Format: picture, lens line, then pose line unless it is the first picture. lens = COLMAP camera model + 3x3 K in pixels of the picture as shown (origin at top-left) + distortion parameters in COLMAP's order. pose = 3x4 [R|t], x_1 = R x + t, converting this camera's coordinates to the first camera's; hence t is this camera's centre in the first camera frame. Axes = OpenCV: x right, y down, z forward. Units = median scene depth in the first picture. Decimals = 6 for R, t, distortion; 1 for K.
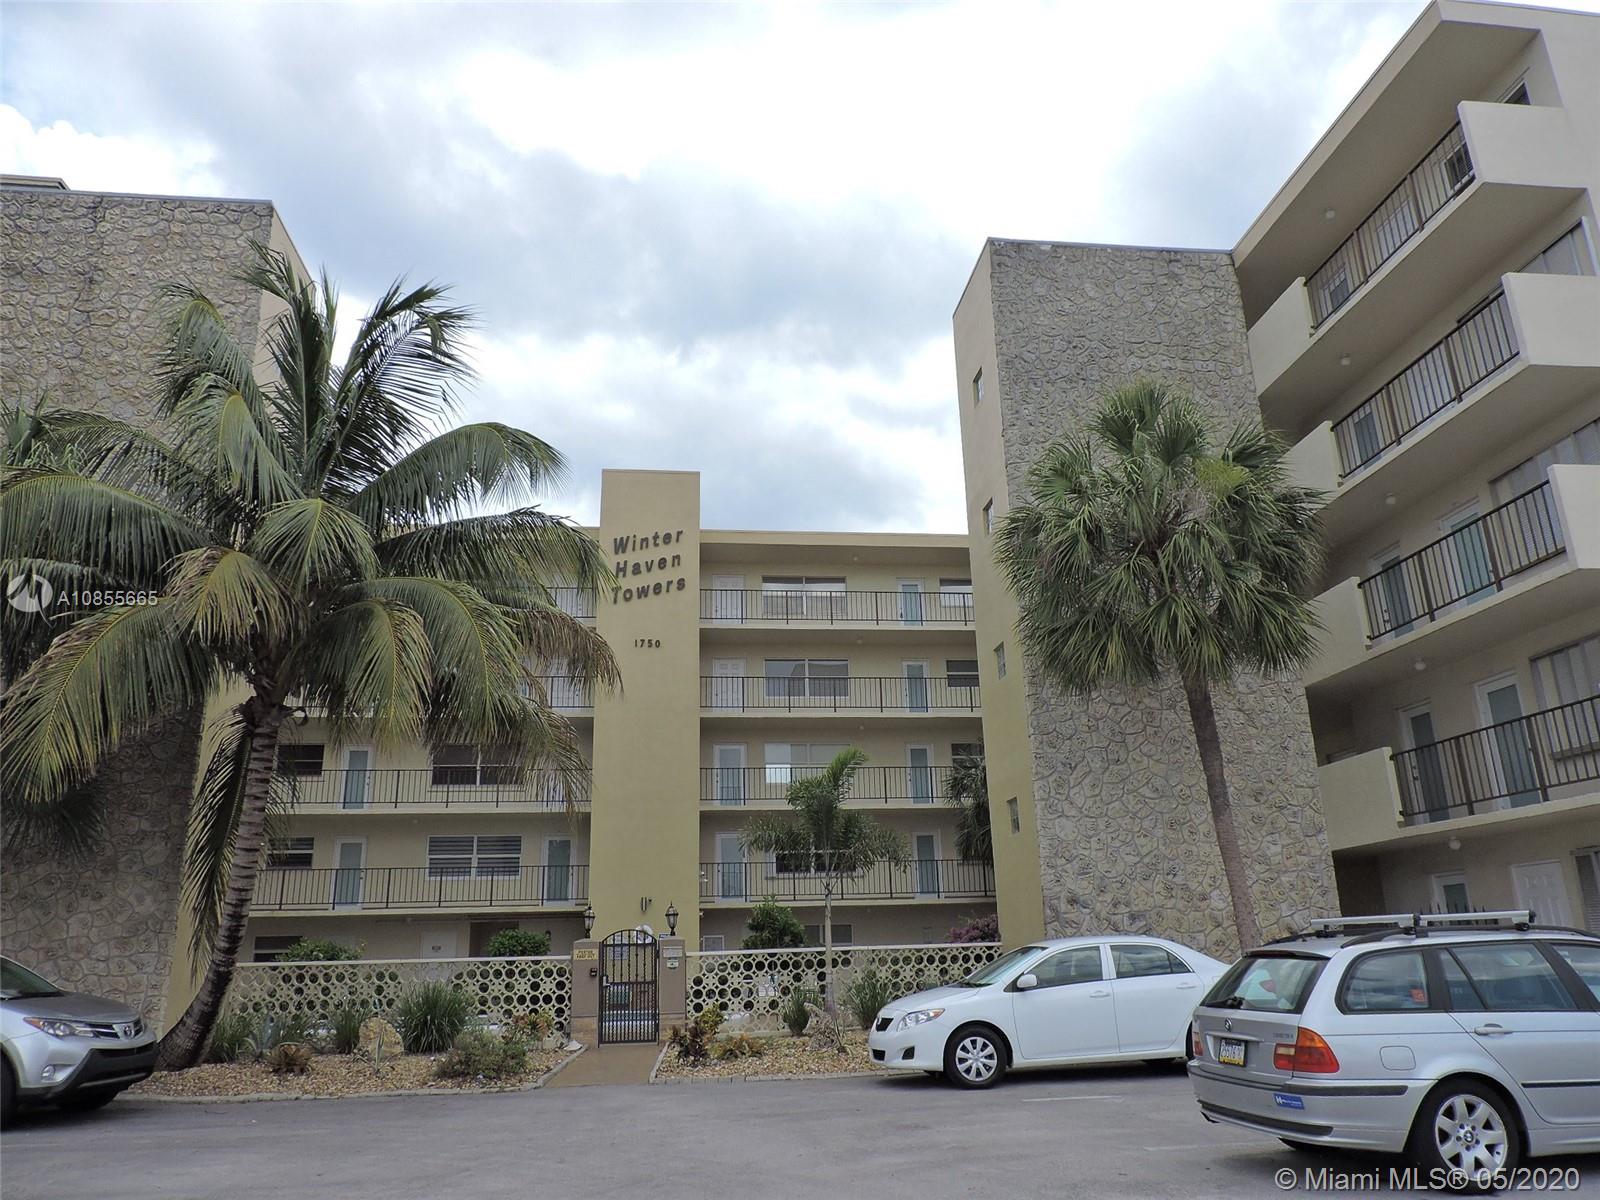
lens RADIAL K [[1147.6, 0, 800.0], [0, 1147.6, 600.0], [0, 0, 1]] dist [-0.016308, -0.001254]
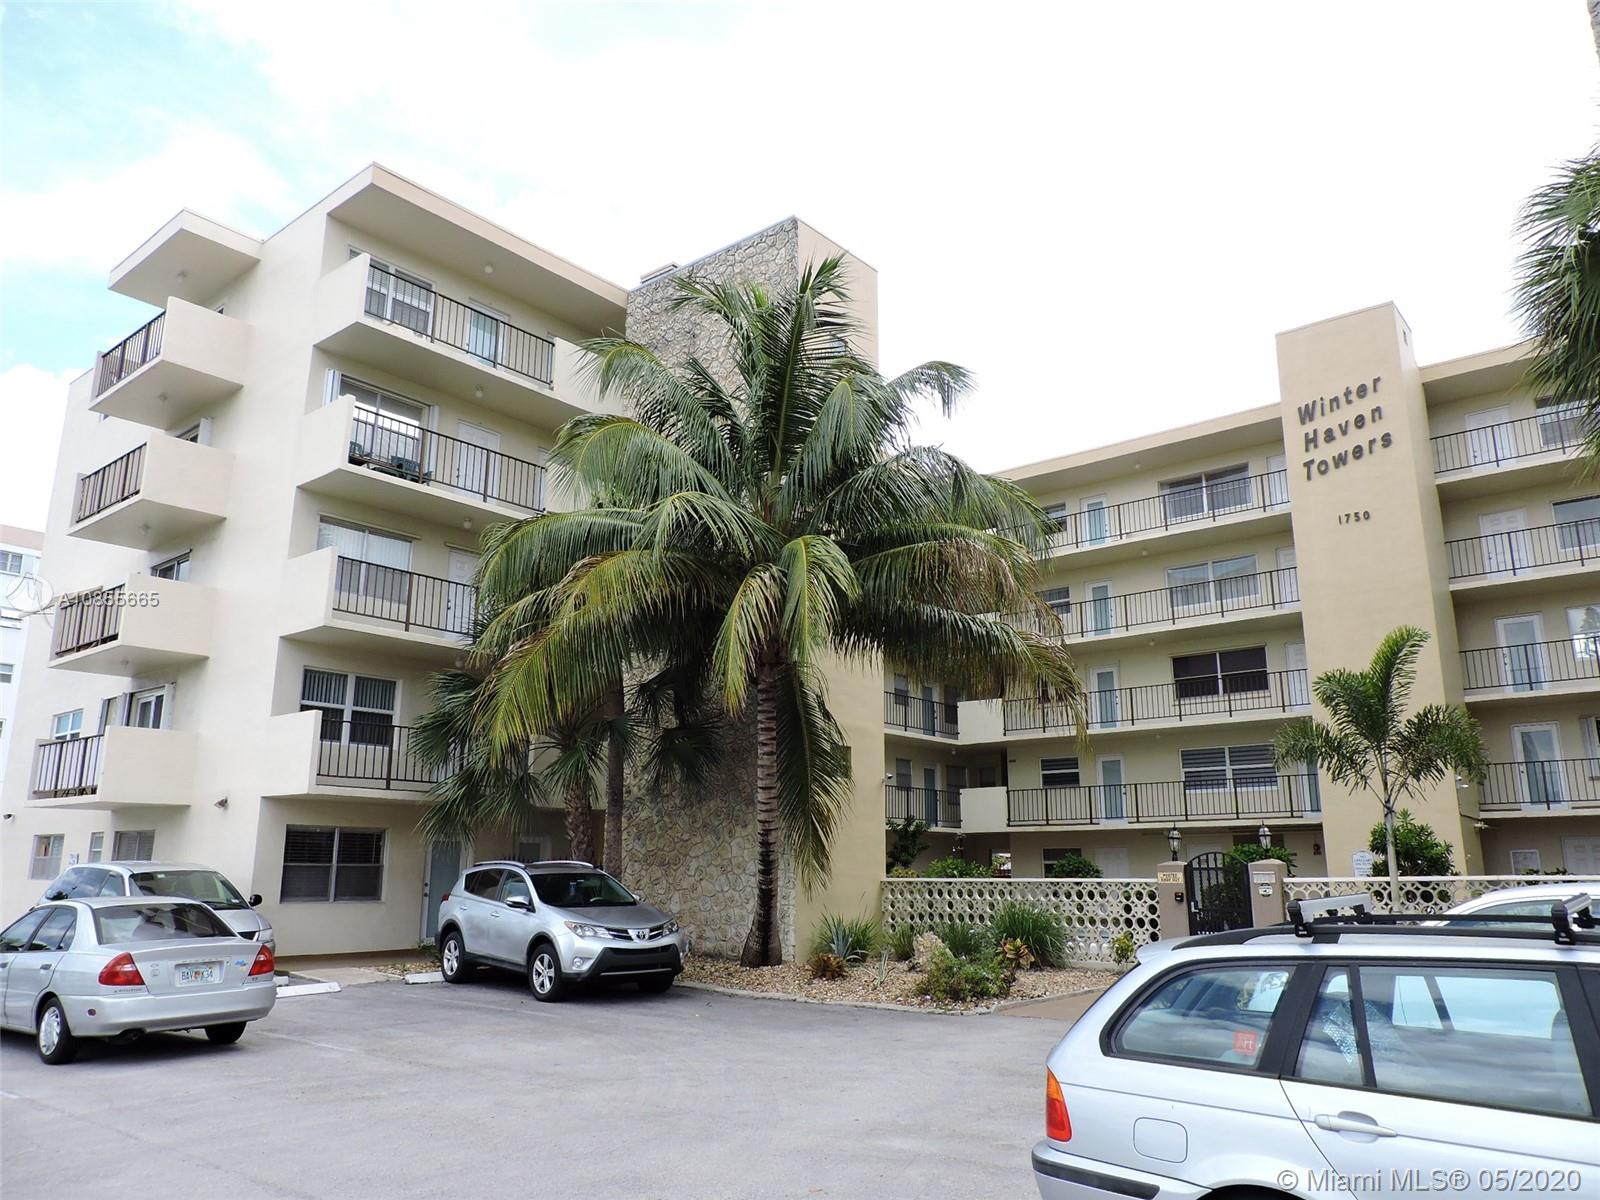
lens RADIAL K [[1147.6, 0, 800.0], [0, 1147.6, 600.0], [0, 0, 1]] dist [-0.016308, -0.001254]
pose [[0.685402, -0.143343, -0.713917, 0.185287], [0.200953, 0.979594, -0.003759, 0.017960], [0.699887, -0.140887, 0.700220, 0.099775]]
